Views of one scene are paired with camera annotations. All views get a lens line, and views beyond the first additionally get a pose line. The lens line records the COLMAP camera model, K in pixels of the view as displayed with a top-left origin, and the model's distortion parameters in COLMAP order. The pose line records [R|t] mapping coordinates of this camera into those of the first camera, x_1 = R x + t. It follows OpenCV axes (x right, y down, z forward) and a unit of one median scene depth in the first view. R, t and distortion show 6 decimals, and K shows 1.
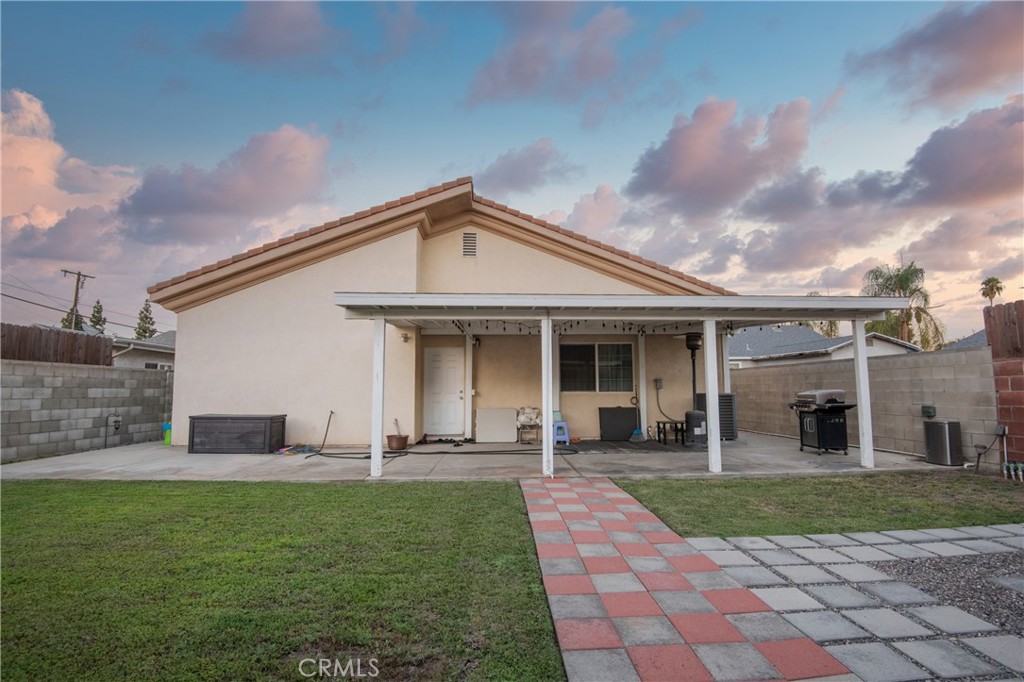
lens RADIAL K [[473.2, 0, 512.0], [0, 473.2, 341.0], [0, 0, 1]] dist [-0.001210, -0.026293]
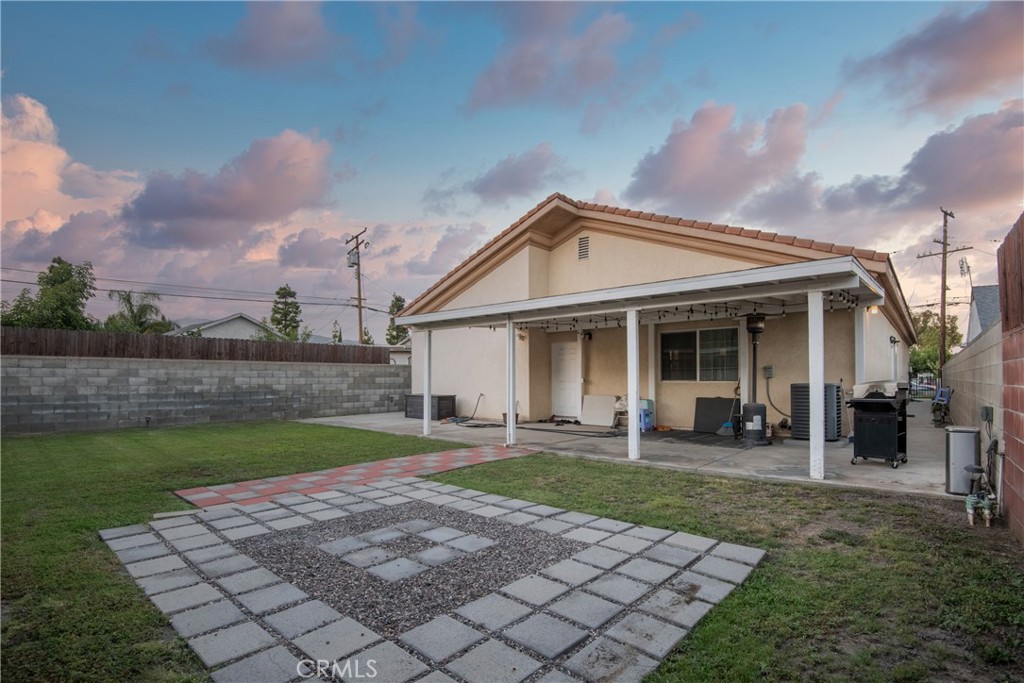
lens RADIAL K [[482.4, 0, 511.2], [0, 482.4, 365.7], [0, 0, 1]] dist [-0.001909, -0.000163]
pose [[0.725818, -0.015531, -0.687712, 0.611927], [0.068785, 0.996373, 0.050095, 0.002632], [0.684439, -0.083665, 0.724254, 0.046546]]
